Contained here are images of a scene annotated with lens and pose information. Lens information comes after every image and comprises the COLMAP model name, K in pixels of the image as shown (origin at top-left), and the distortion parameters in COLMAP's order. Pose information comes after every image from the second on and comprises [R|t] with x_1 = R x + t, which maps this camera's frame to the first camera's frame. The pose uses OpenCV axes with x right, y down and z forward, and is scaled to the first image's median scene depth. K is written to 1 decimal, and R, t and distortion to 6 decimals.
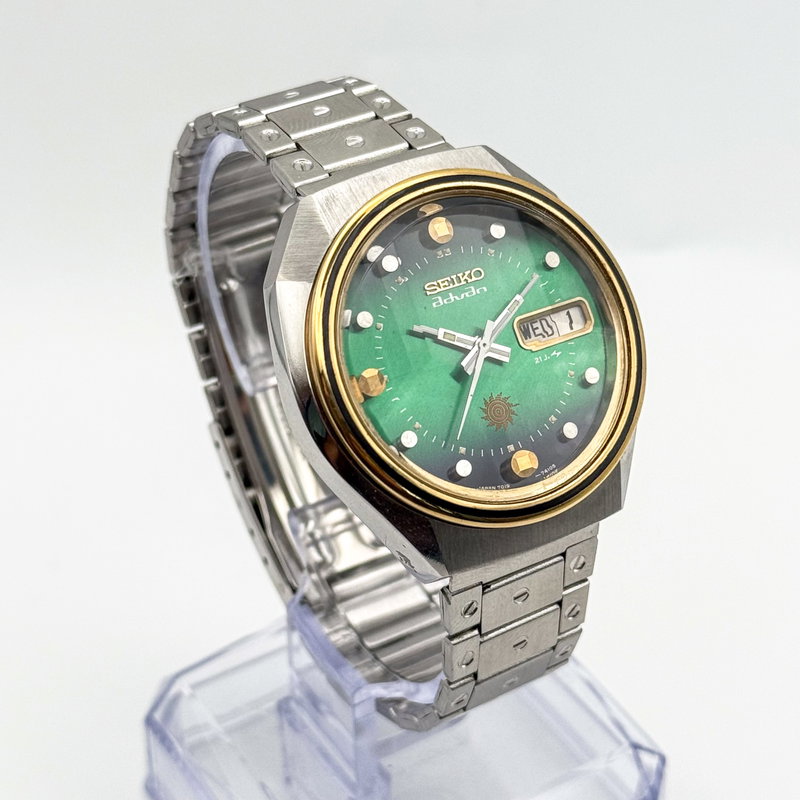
lens RADIAL K [[2453.4, 0, 400.0], [0, 2453.4, 400.0], [0, 0, 1]] dist [0.059899, -0.297395]
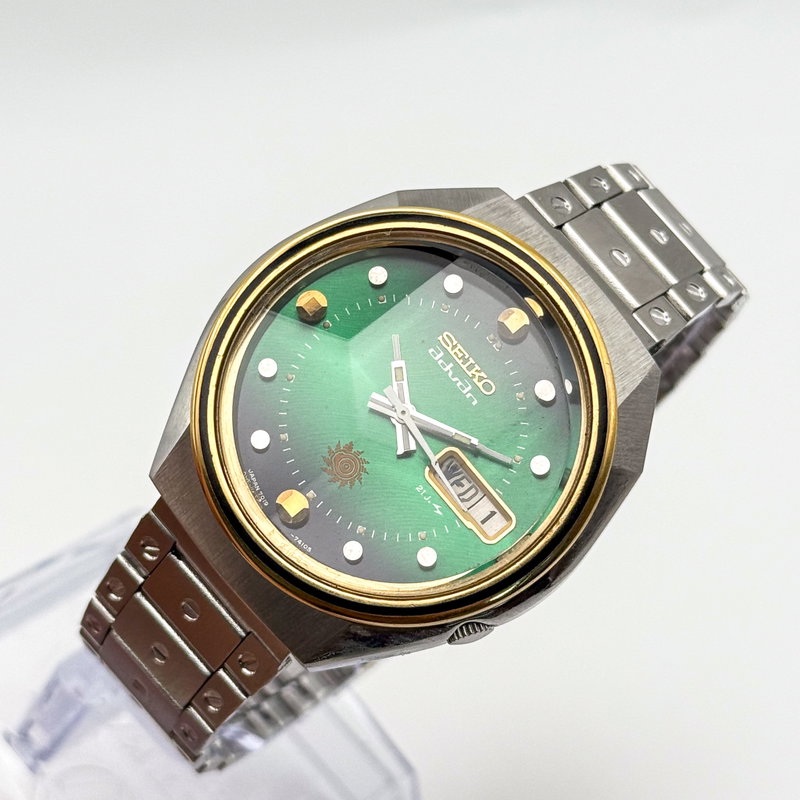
lens RADIAL K [[2453.4, 0, 400.0], [0, 2453.4, 400.0], [0, 0, 1]] dist [0.059899, -0.297395]
pose [[0.269966, 0.795823, -0.542019, 0.462856], [-0.897799, 0.411478, 0.156983, -0.147423], [0.347959, 0.444243, 0.825574, 0.264401]]
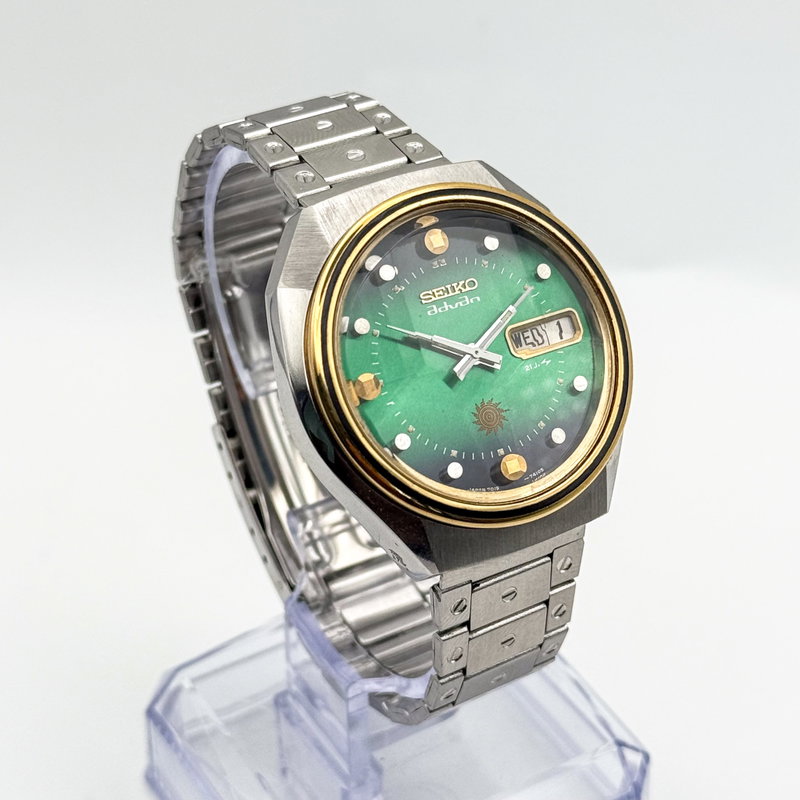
lens RADIAL K [[2453.4, 0, 400.0], [0, 2453.4, 400.0], [0, 0, 1]] dist [0.059899, -0.297395]
pose [[0.999883, 0.014602, -0.004541, 0.006388], [-0.014625, 0.999880, -0.005041, 0.003229], [0.004467, 0.005106, 0.999977, -0.037201]]
